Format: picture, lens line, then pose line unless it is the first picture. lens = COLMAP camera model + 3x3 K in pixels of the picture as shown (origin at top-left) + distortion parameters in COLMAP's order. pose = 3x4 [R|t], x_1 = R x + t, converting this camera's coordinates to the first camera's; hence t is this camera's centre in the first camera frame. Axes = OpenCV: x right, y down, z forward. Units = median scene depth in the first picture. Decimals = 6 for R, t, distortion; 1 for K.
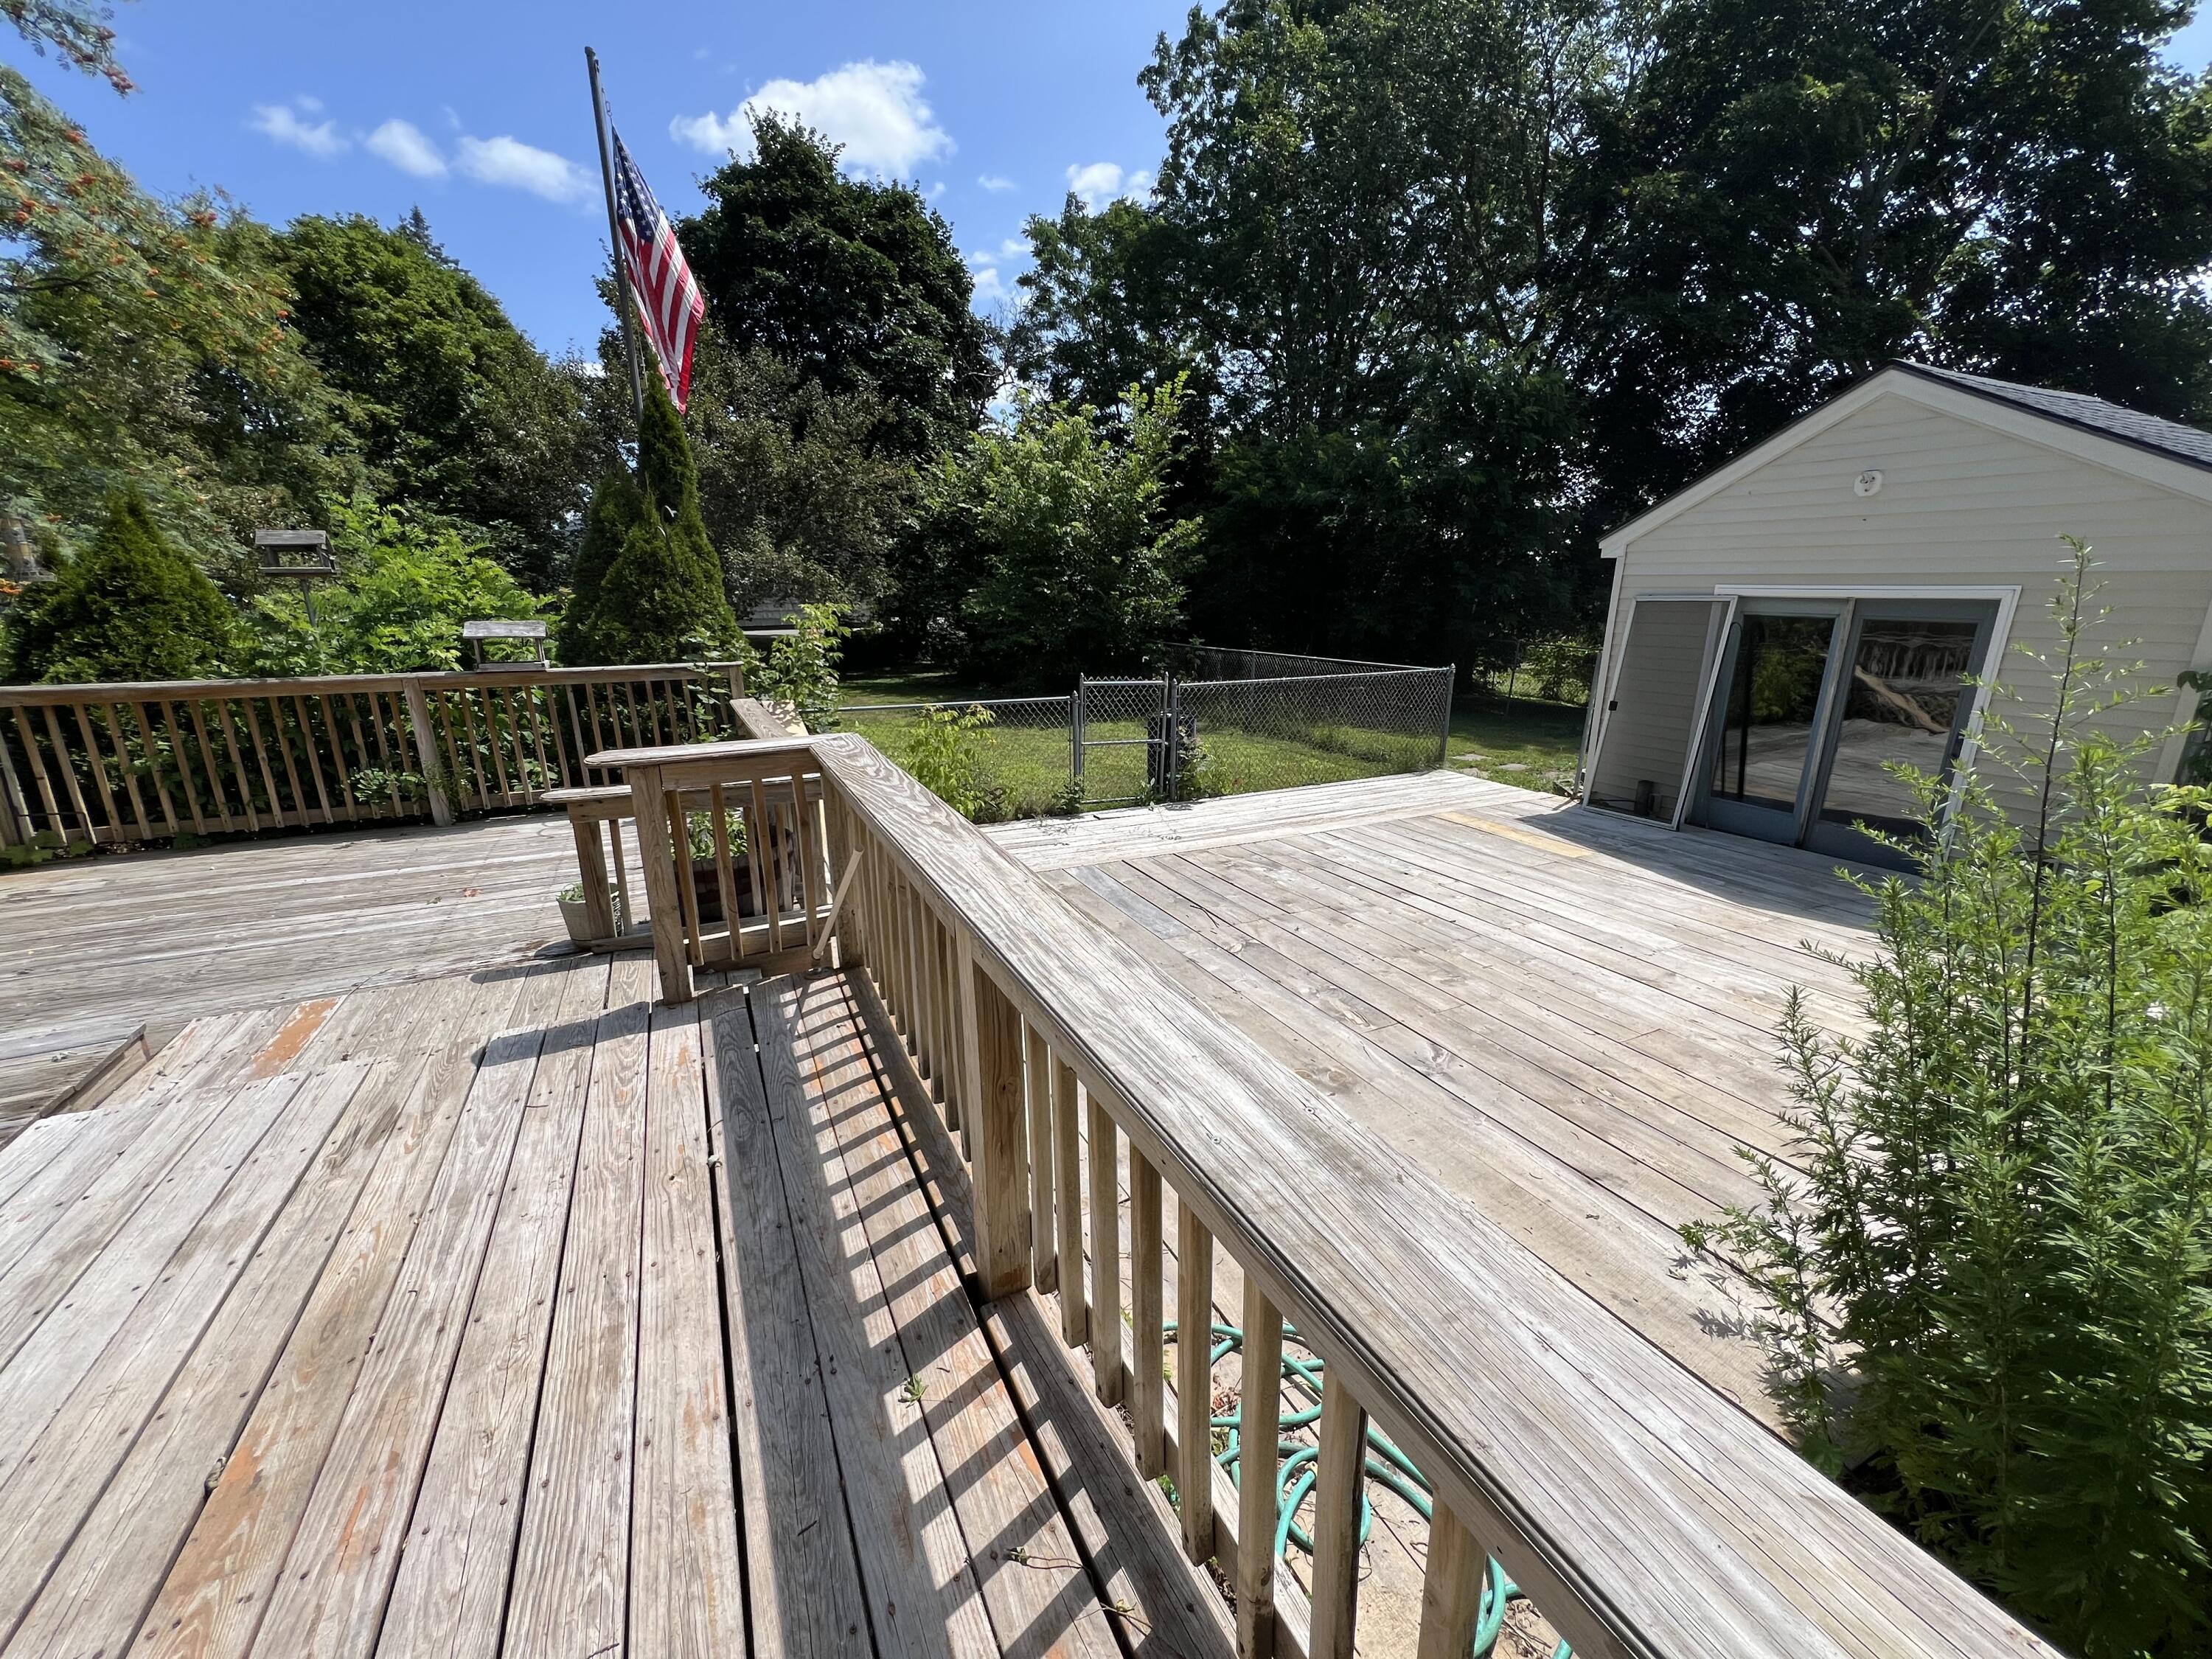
lens RADIAL K [[882.4, 0, 1103.0], [0, 882.4, 835.1], [0, 0, 1]] dist [-0.004397, -0.000551]
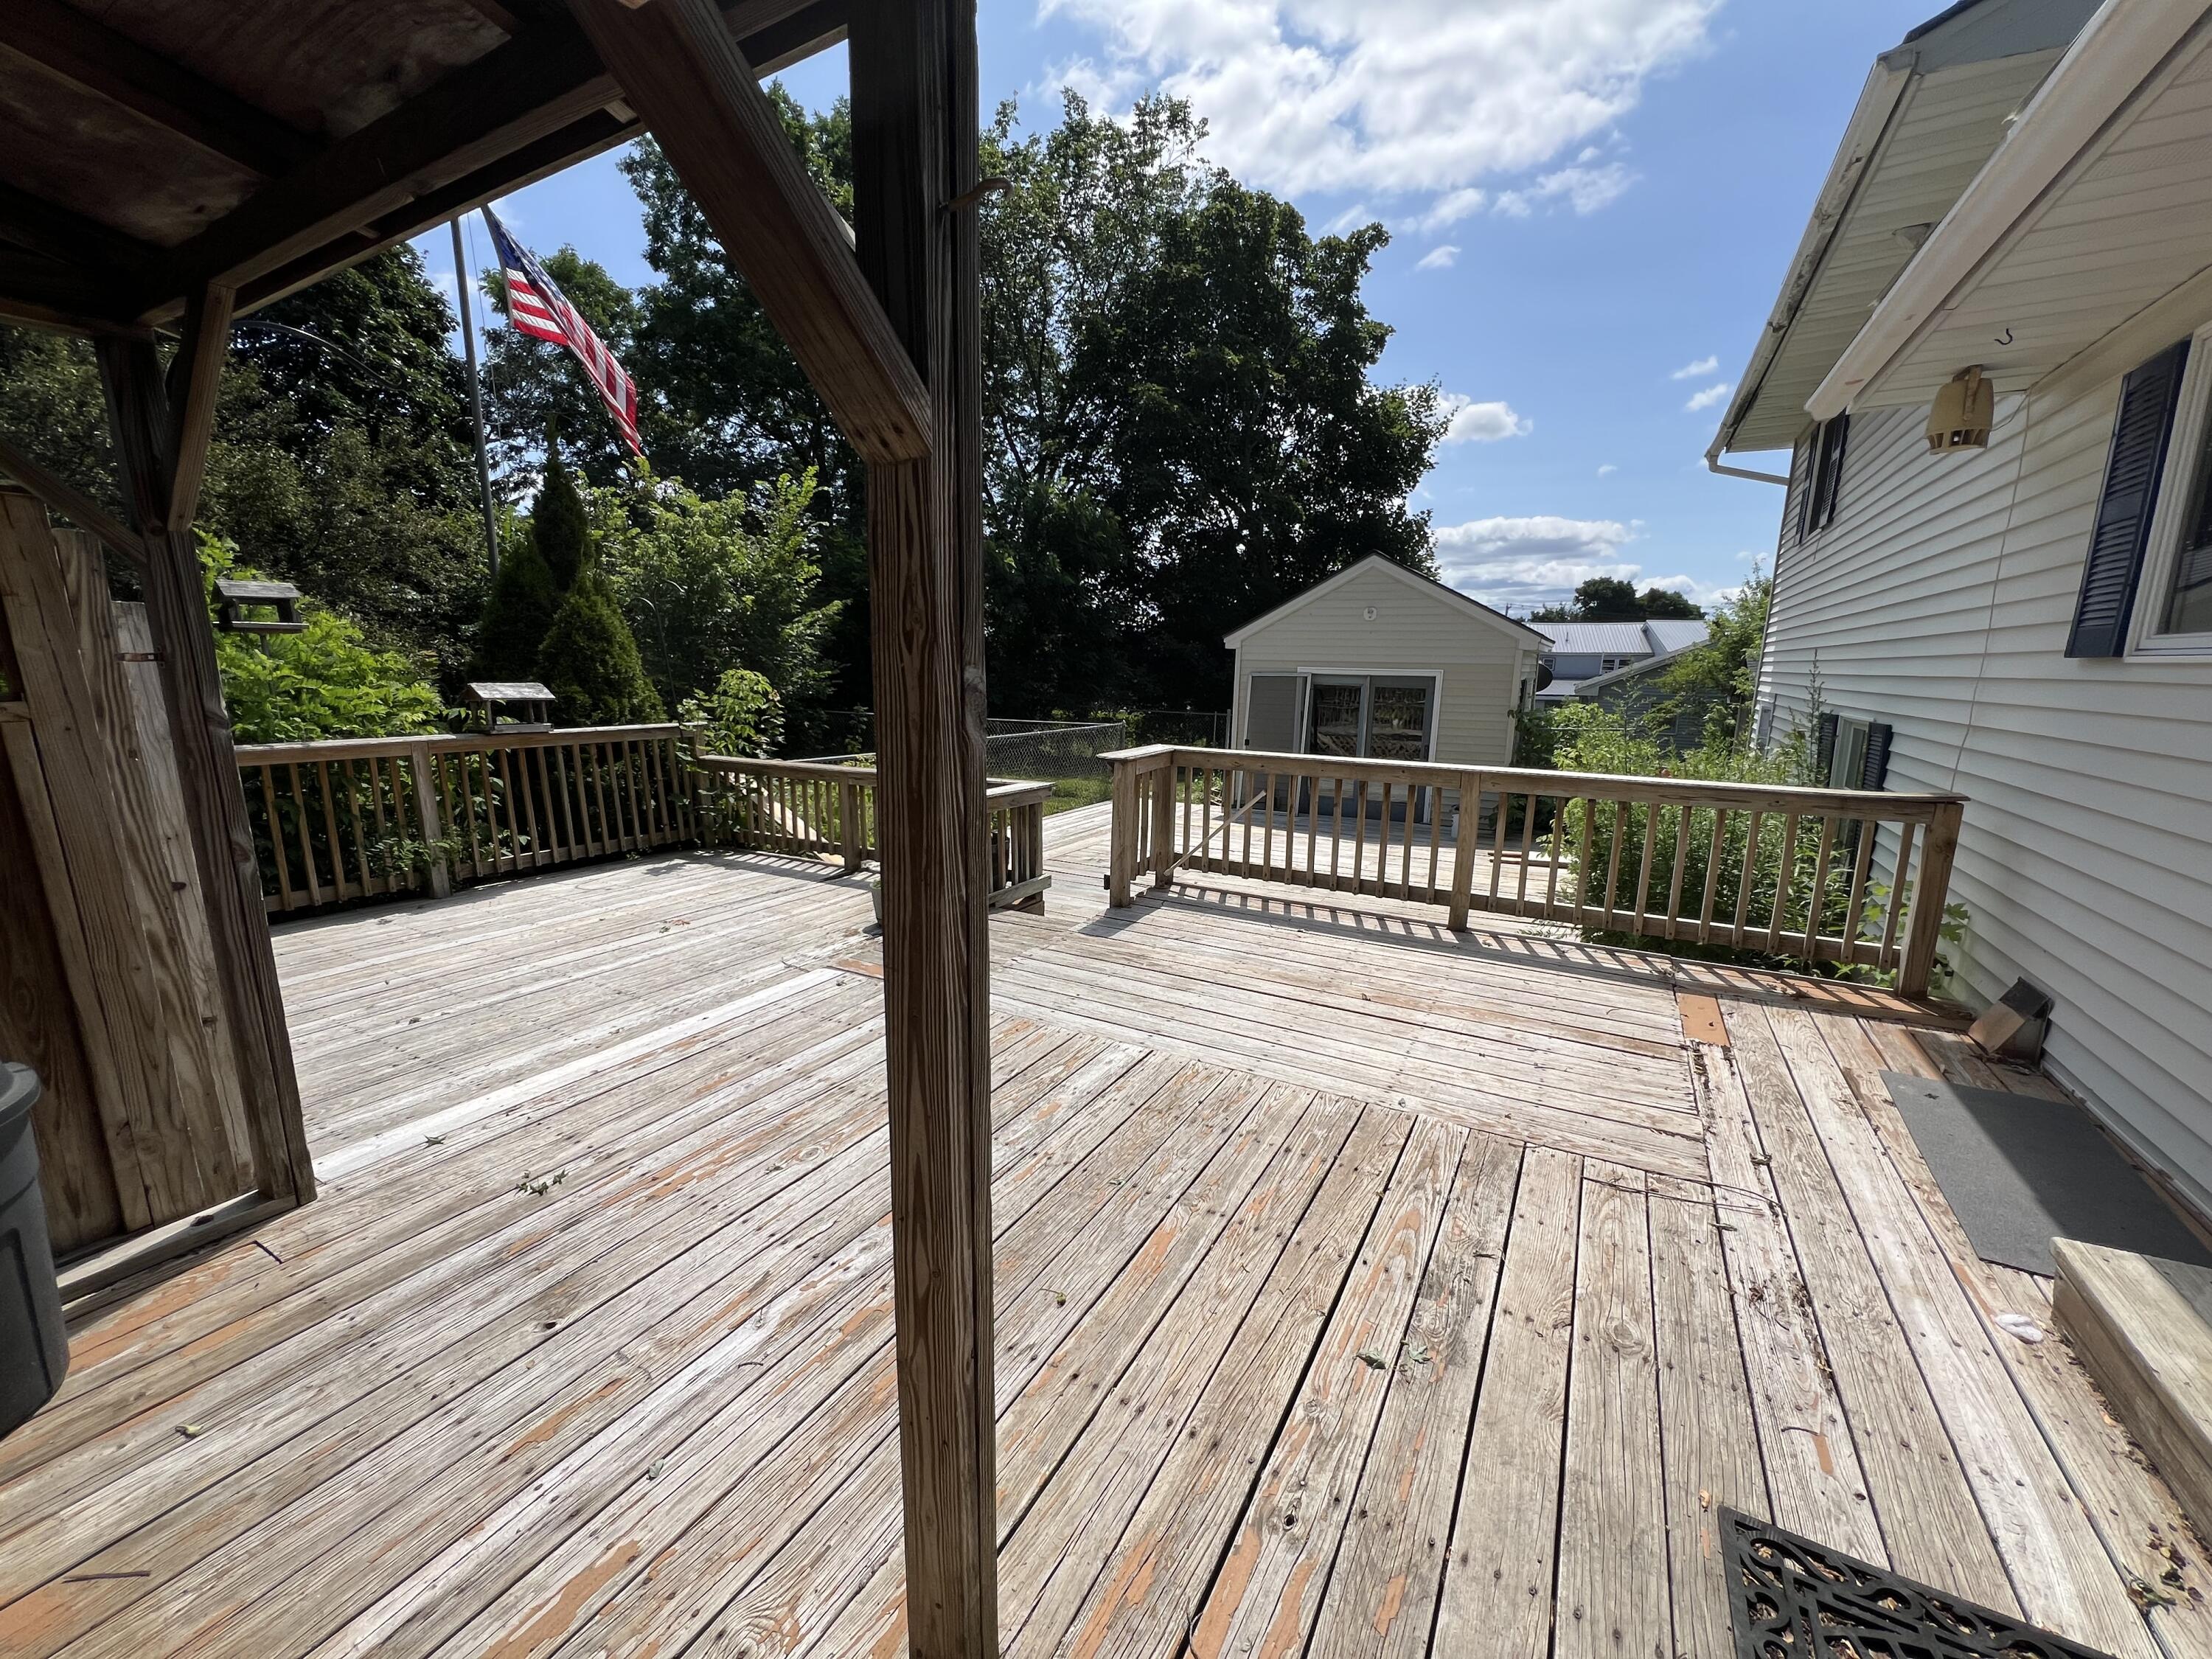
lens RADIAL K [[882.4, 0, 1105.7], [0, 882.4, 827.5], [0, 0, 1]] dist [-0.004397, -0.000551]
pose [[0.824007, -0.085081, 0.560156, -0.728342], [0.135232, 0.989620, -0.048619, 0.061708], [-0.550205, 0.115813, 0.826959, -0.184131]]
